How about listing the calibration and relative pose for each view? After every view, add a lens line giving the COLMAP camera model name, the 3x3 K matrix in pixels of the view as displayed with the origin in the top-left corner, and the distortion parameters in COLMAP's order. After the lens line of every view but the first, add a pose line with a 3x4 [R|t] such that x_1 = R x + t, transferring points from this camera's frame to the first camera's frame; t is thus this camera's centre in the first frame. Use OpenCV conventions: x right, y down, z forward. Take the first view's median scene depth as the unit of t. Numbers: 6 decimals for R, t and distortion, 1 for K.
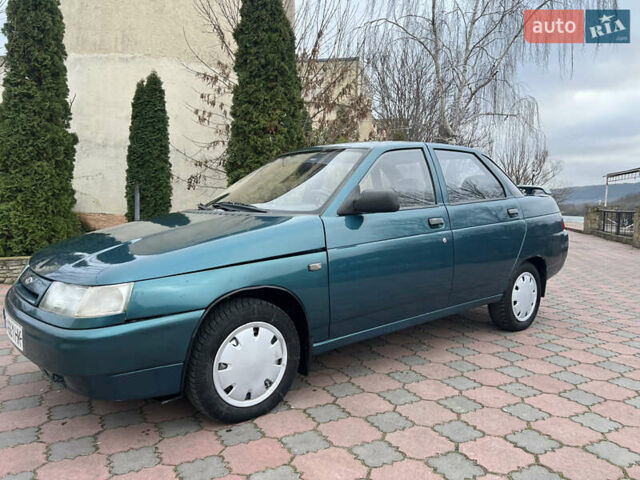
lens RADIAL K [[479.5, 0, 325.3], [0, 479.5, 243.7], [0, 0, 1]] dist [0.055855, -0.057974]
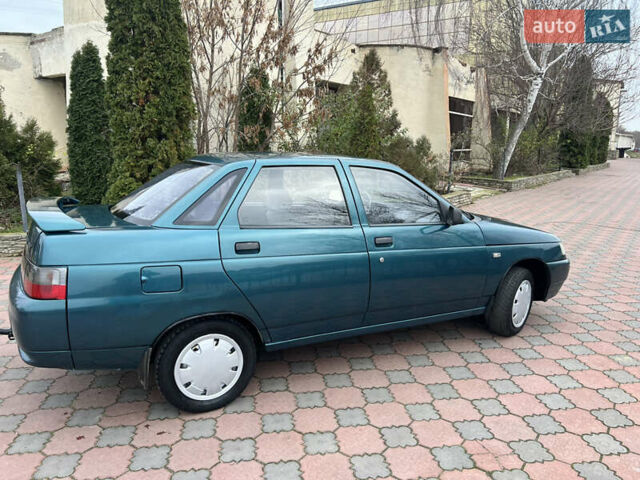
lens RADIAL K [[479.5, 0, 323.8], [0, 479.5, 242.9], [0, 0, 1]] dist [0.055855, -0.057974]
pose [[0.942946, 0.052404, -0.328795, 0.638175], [-0.014064, 0.992924, 0.117918, -0.103001], [0.332648, -0.106566, 0.937011, 0.280517]]
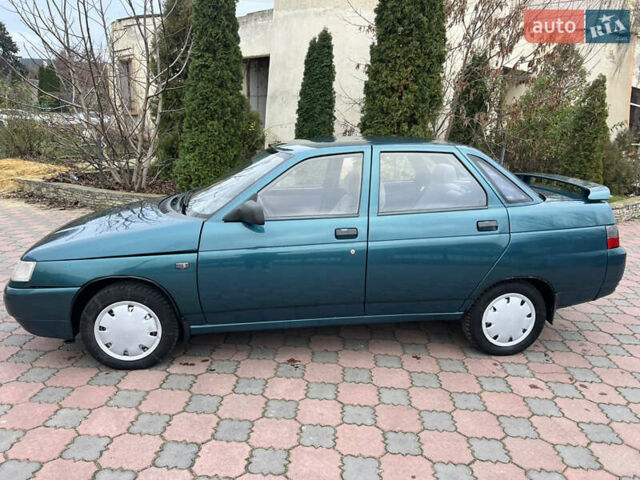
lens RADIAL K [[479.5, 0, 318.5], [0, 479.5, 244.5], [0, 0, 1]] dist [0.055855, -0.057974]
pose [[0.852032, 0.150860, -0.501281, 0.343900], [-0.076734, 0.983224, 0.165474, -0.091115], [0.517835, -0.102524, 0.849315, 0.061698]]
